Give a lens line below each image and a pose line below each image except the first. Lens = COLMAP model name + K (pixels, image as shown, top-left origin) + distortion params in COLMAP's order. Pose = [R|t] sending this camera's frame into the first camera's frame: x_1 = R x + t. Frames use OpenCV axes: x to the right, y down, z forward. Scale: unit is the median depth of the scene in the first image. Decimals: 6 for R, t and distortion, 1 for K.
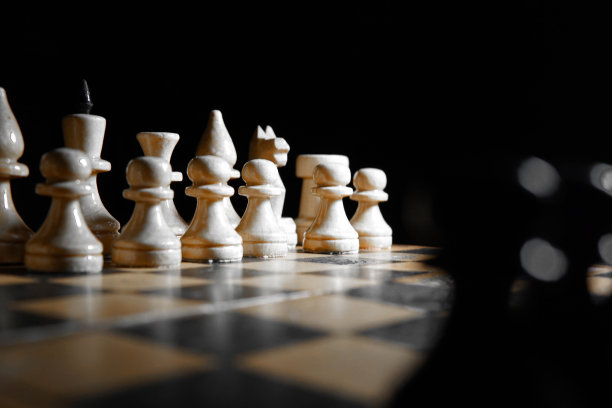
lens RADIAL K [[796.5, 0, 306.0], [0, 796.5, 204.0], [0, 0, 1]] dist [0.005920, -0.007249]
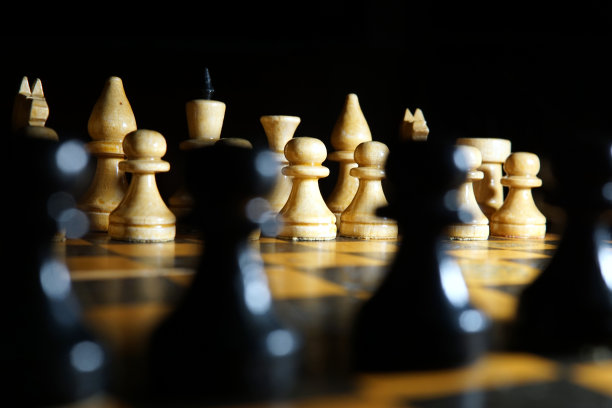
lens RADIAL K [[796.5, 0, 306.0], [0, 796.5, 204.0], [0, 0, 1]] dist [0.005920, -0.007249]
pose [[0.926982, 0.031744, -0.373761, 0.263552], [-0.025405, 0.999438, 0.021875, 0.002929], [0.374245, -0.010782, 0.927267, 0.035419]]
